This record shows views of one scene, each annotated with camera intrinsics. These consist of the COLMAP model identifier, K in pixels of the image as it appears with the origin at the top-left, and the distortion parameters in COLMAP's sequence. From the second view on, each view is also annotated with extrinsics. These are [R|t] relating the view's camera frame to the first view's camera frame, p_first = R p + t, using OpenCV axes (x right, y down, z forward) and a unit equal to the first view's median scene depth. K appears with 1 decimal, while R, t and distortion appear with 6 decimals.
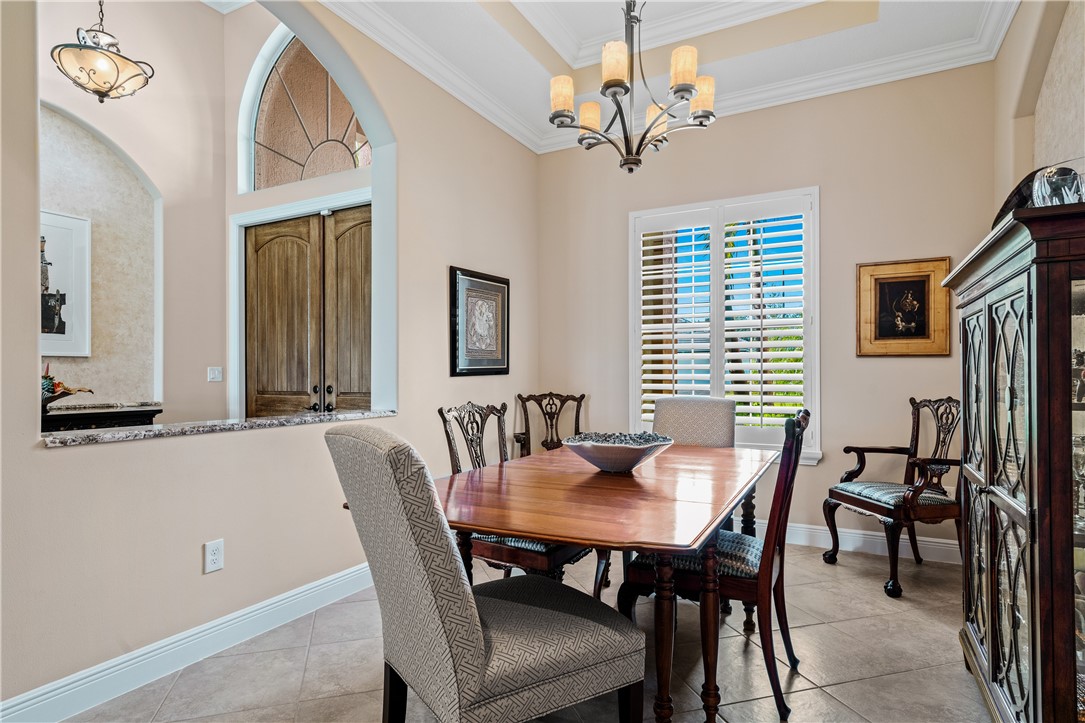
lens RADIAL K [[571.8, 0, 546.3], [0, 571.8, 361.5], [0, 0, 1]] dist [0.003984, 0.001518]
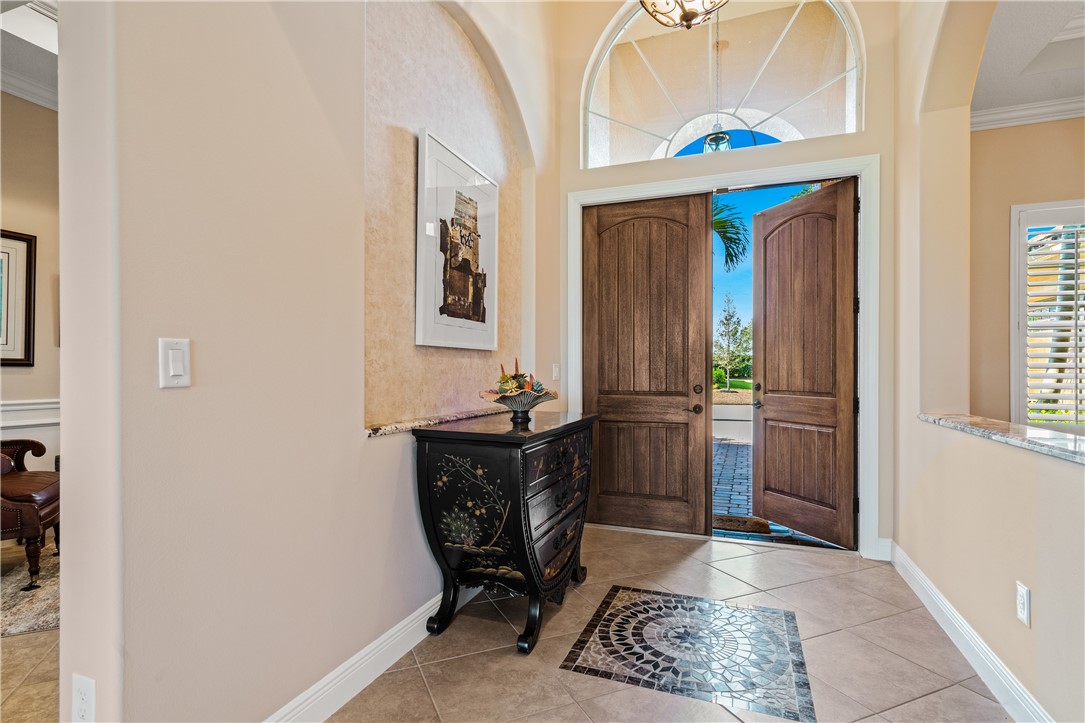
lens RADIAL K [[532.7, 0, 540.9], [0, 532.7, 362.8], [0, 0, 1]] dist [-0.005819, 0.003483]
pose [[0.992981, 0.005708, 0.118133, -0.716191], [-0.006215, 0.999973, 0.003927, 0.005242], [-0.118107, -0.004634, 0.992990, 0.192477]]
